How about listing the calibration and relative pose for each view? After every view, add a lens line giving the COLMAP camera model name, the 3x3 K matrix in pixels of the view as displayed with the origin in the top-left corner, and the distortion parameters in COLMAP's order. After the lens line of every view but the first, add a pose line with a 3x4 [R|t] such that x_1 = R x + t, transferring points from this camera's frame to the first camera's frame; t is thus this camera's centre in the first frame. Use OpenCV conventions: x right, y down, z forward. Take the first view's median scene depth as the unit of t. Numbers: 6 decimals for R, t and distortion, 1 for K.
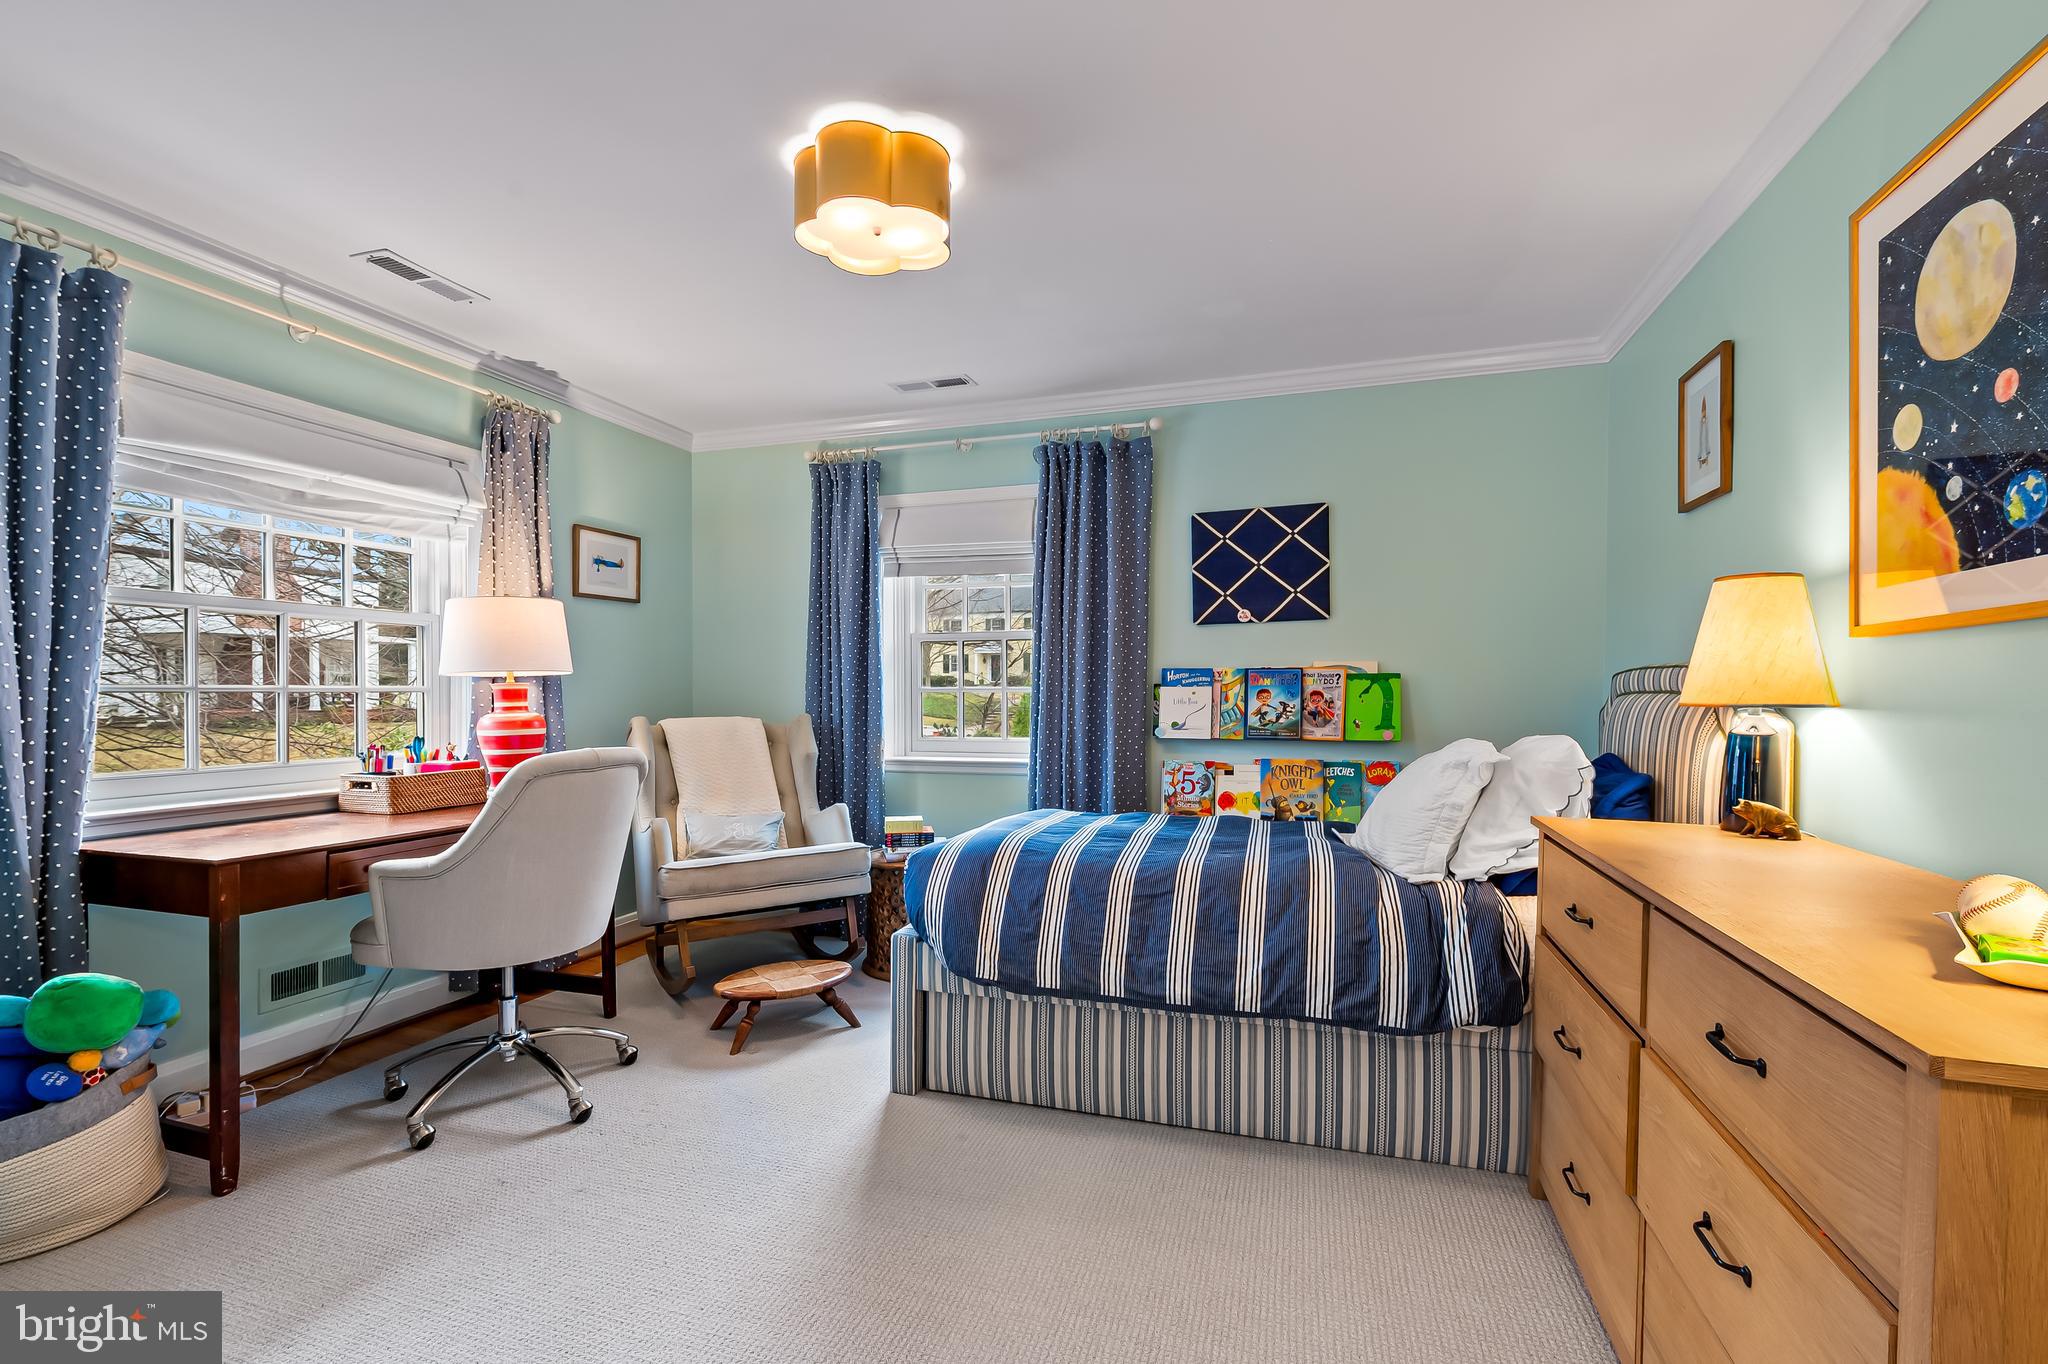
lens RADIAL K [[901.3, 0, 1006.0], [0, 901.3, 699.3], [0, 0, 1]] dist [0.000596, -0.001812]
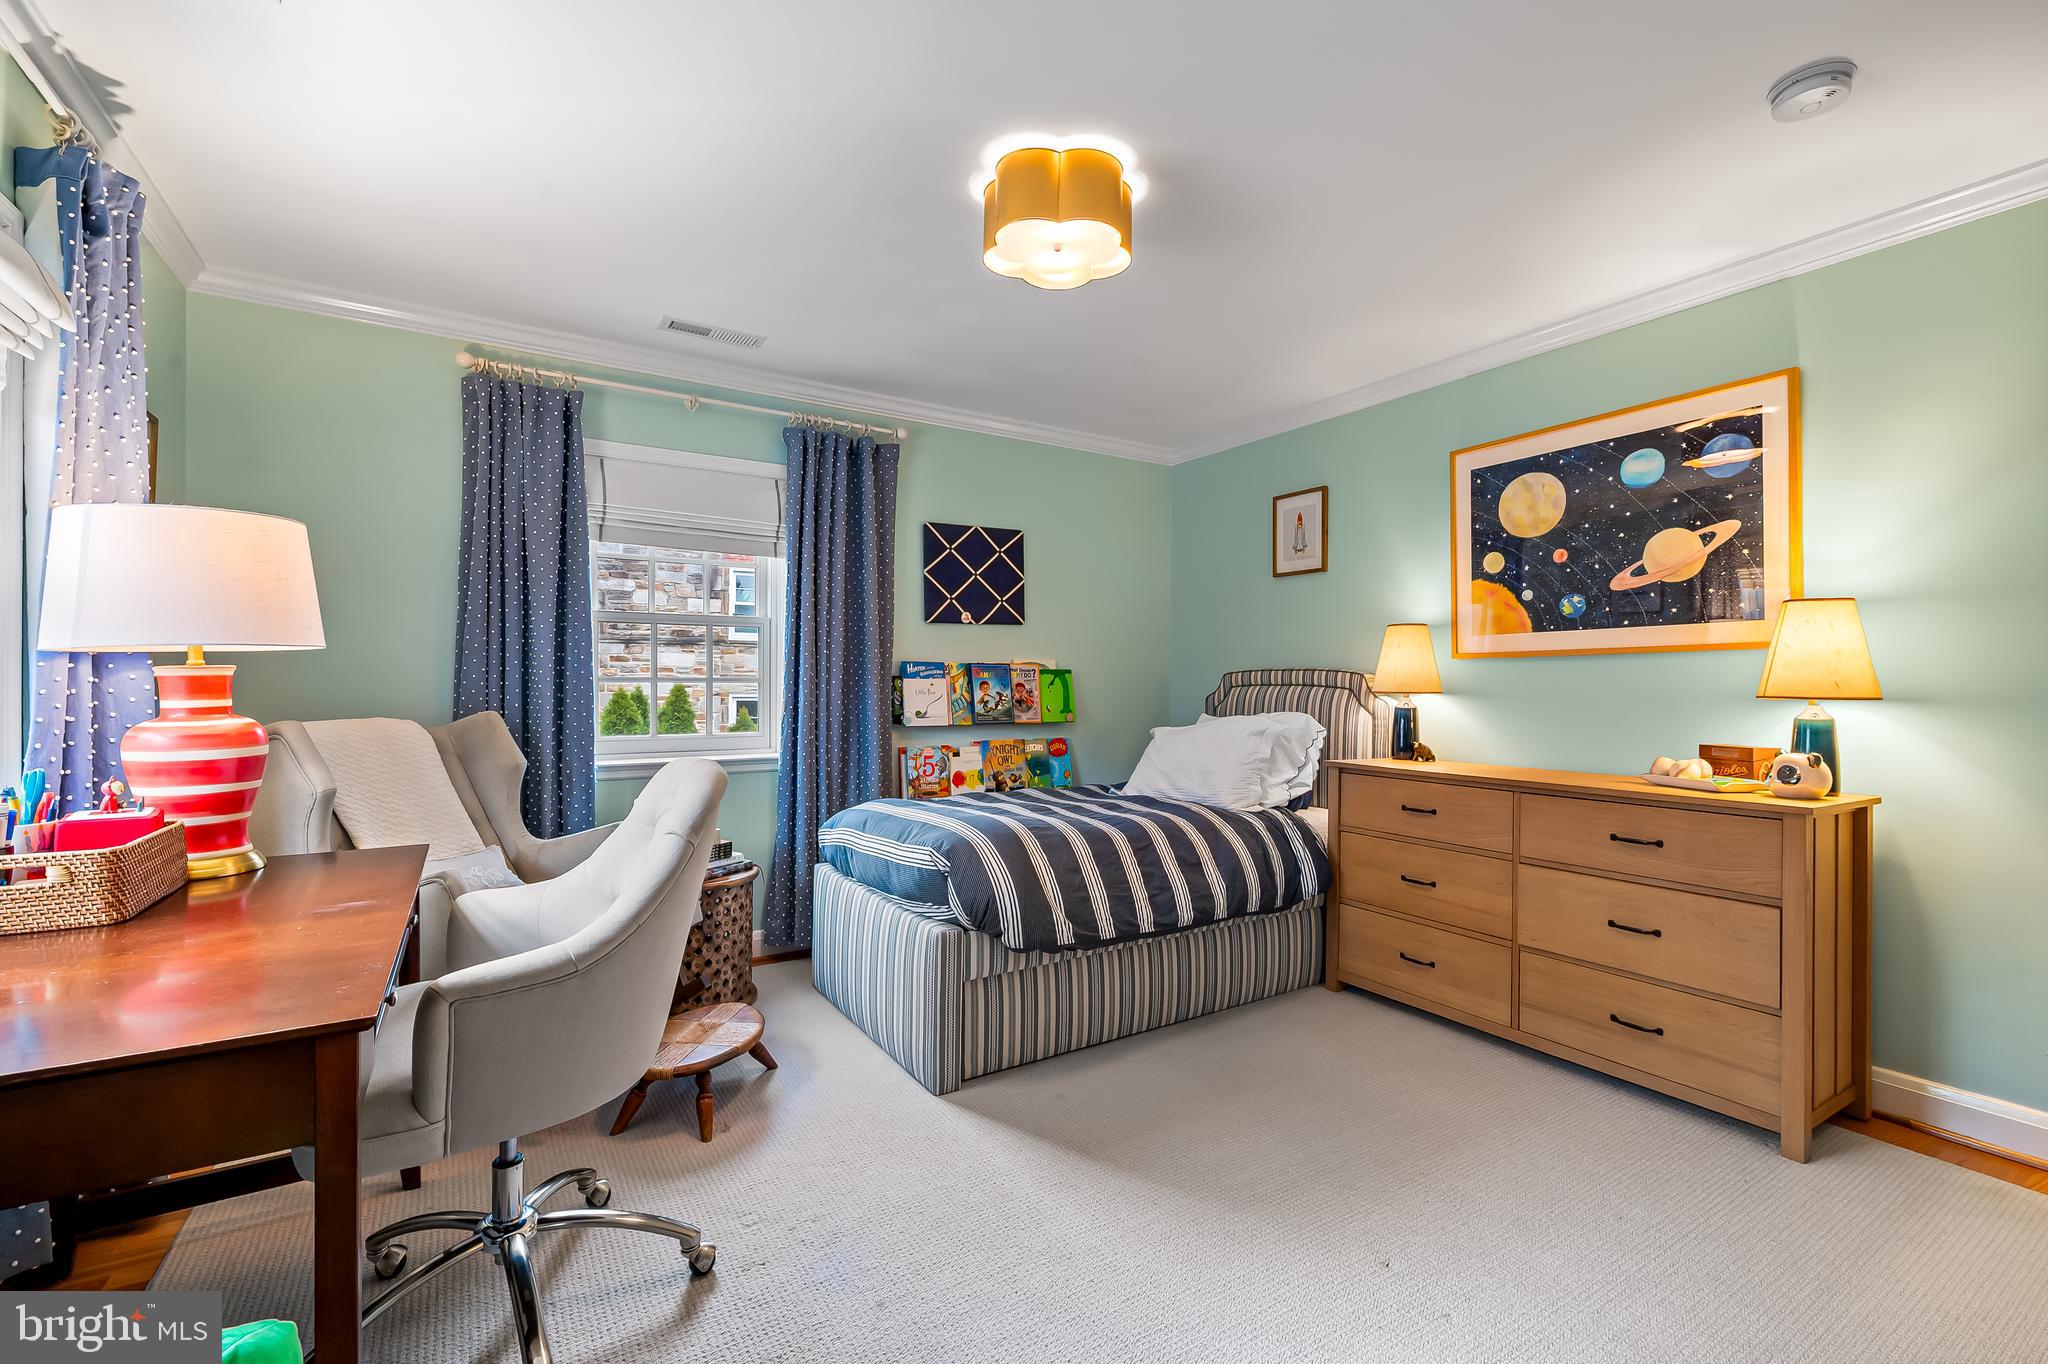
lens RADIAL K [[901.3, 0, 1008.5], [0, 901.3, 676.5], [0, 0, 1]] dist [0.000596, -0.001812]
pose [[0.631572, 0.008425, 0.775271, -0.607120], [0.002727, 0.999911, -0.013088, -0.001937], [-0.775312, 0.010381, 0.631493, 0.234715]]
